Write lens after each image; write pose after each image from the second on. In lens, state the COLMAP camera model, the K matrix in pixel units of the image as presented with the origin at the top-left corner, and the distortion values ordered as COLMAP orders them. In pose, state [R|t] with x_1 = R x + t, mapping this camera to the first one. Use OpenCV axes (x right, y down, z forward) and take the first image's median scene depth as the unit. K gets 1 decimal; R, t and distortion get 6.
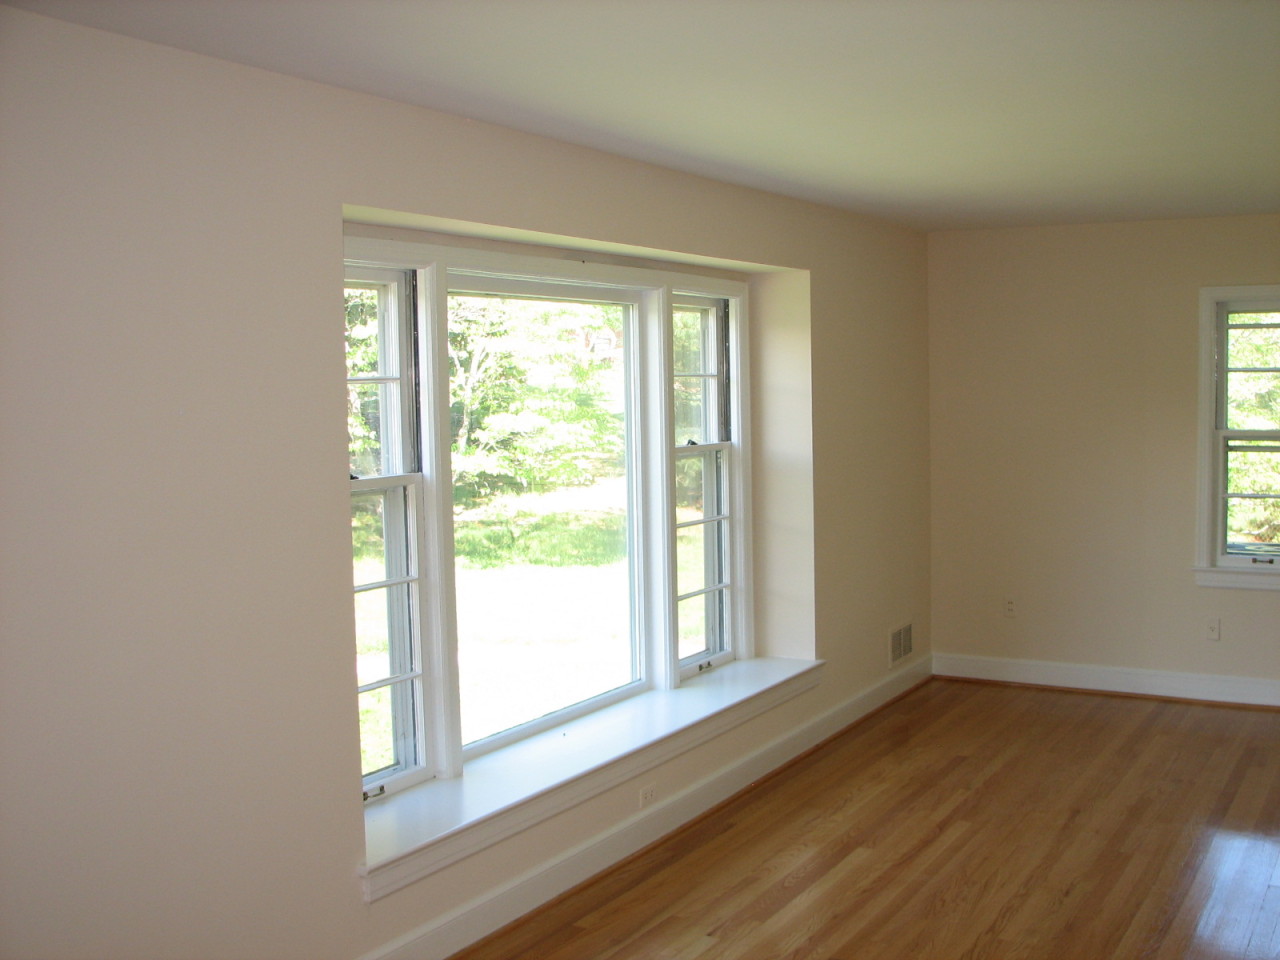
lens RADIAL K [[1393.5, 0, 681.0], [0, 1393.5, 485.2], [0, 0, 1]] dist [-0.101707, 0.019589]
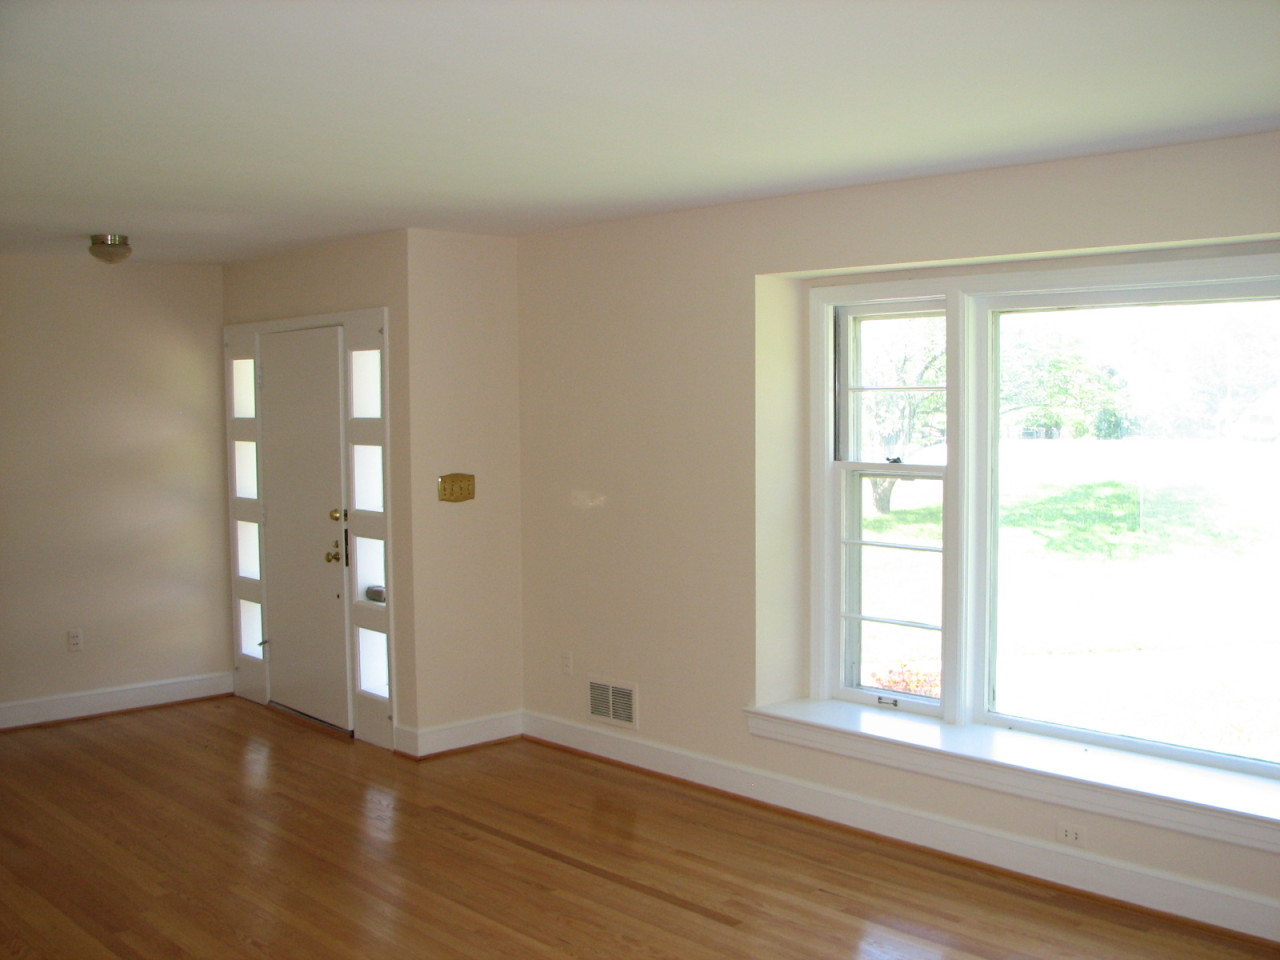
lens RADIAL K [[1393.5, 0, 681.0], [0, 1393.5, 485.2], [0, 0, 1]] dist [-0.101707, 0.019589]
pose [[-0.296297, 0.079599, -0.951773, 1.048731], [-0.064765, 0.992553, 0.103171, -0.103695], [0.952898, 0.092211, -0.288935, 1.135814]]
